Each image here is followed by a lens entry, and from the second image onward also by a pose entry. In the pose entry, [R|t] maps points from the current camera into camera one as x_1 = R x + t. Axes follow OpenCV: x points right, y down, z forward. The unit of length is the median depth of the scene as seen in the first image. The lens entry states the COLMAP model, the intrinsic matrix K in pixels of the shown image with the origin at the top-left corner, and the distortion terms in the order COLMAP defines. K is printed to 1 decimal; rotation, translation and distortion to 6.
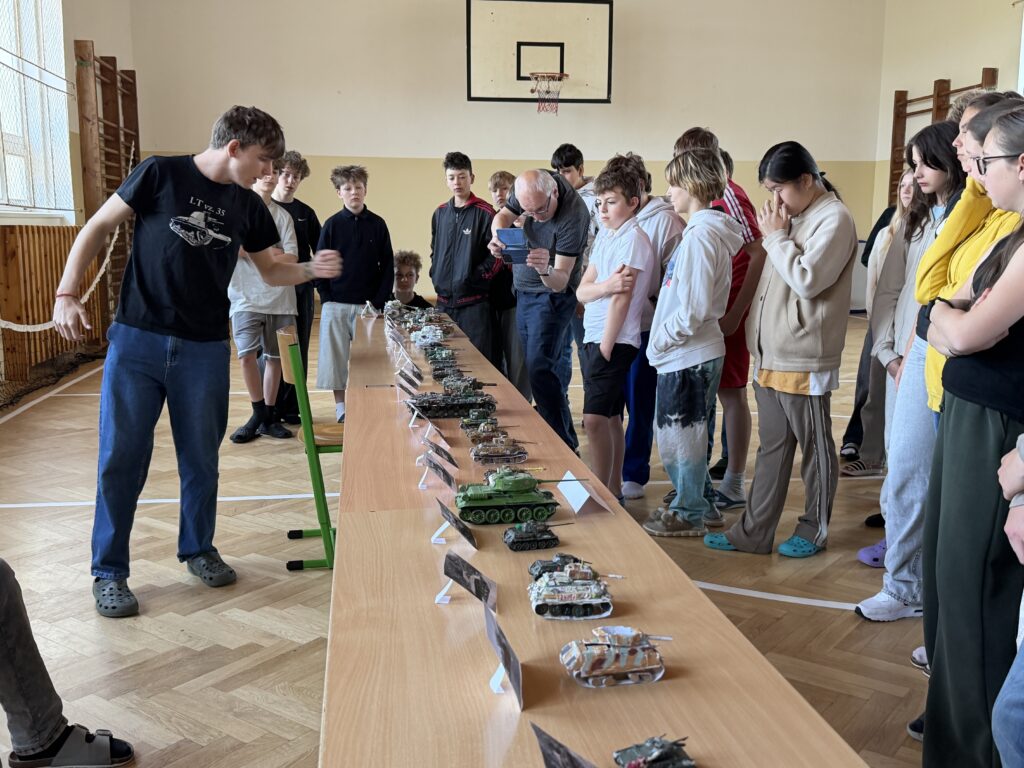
lens RADIAL K [[1027.5, 0, 512.0], [0, 1027.5, 384.0], [0, 0, 1]] dist [0.070206, -0.020393]
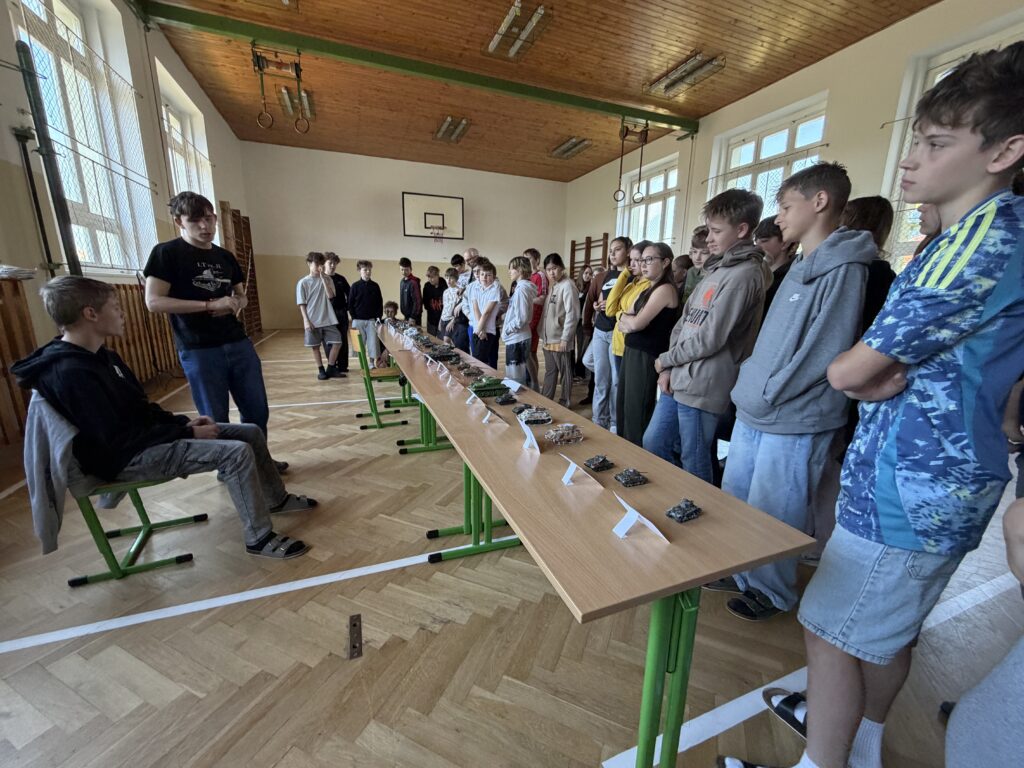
lens RADIAL K [[413.3, 0, 512.0], [0, 413.3, 384.0], [0, 0, 1]] dist [-0.000508, 0.000026]
pose [[0.972782, -0.038221, 0.228548, -0.182310], [0.023211, 0.997415, 0.068005, 0.036078], [-0.230557, -0.060849, 0.971154, -0.007470]]
